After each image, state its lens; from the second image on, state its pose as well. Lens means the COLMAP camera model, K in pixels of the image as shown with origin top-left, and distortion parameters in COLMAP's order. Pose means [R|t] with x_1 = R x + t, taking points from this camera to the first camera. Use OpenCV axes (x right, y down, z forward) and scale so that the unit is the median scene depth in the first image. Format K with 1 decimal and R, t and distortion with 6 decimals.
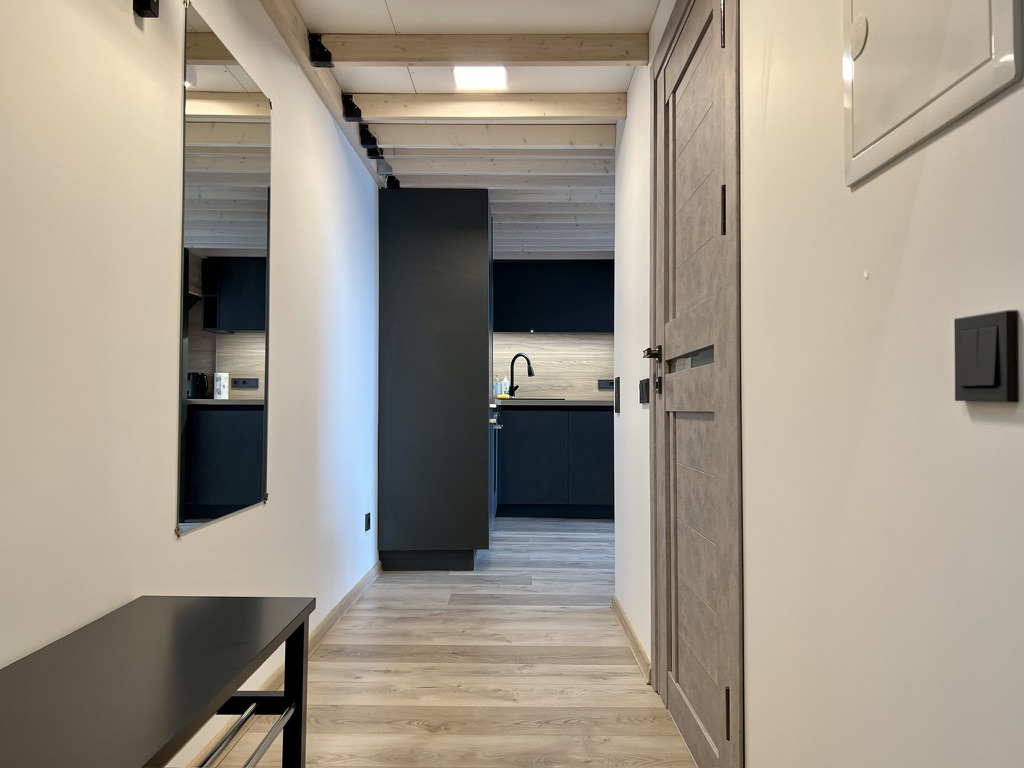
lens RADIAL K [[776.0, 0, 512.0], [0, 776.0, 384.0], [0, 0, 1]] dist [0.031632, -0.009613]
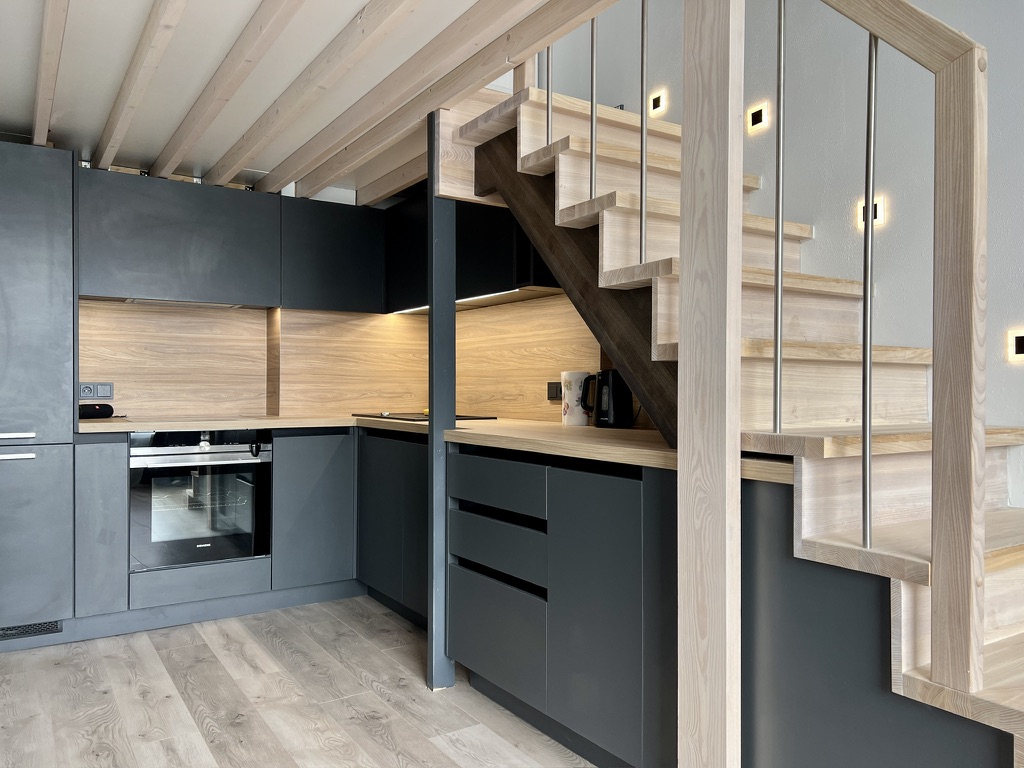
lens RADIAL K [[767.1, 0, 509.5], [0, 767.1, 389.7], [0, 0, 1]] dist [0.047768, -0.002753]
pose [[0.546050, 0.000964, -0.837752, 0.547376], [0.018858, 0.999732, 0.013442, -0.008257], [0.837540, -0.023138, 0.545886, 0.708822]]
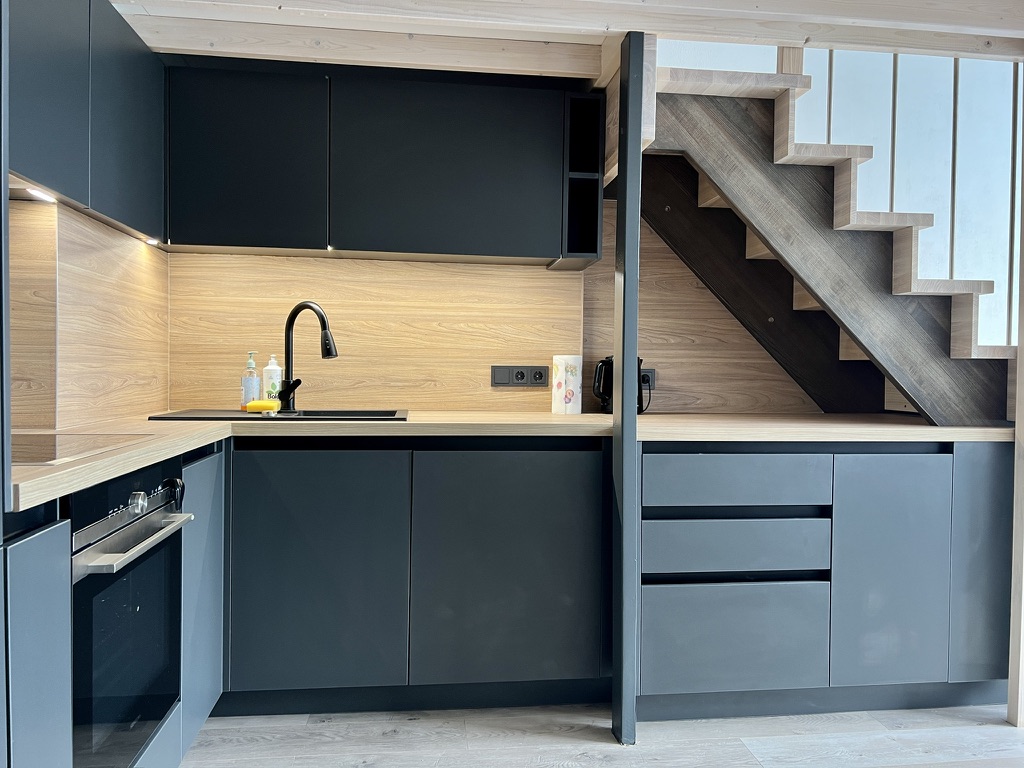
lens RADIAL K [[776.0, 0, 512.0], [0, 776.0, 384.0], [0, 0, 1]] dist [0.031632, -0.009613]
pose [[0.992427, 0.007882, 0.122581, 0.069337], [-0.013675, 0.998825, 0.046495, -0.016418], [-0.122070, -0.047819, 0.991369, 0.565448]]
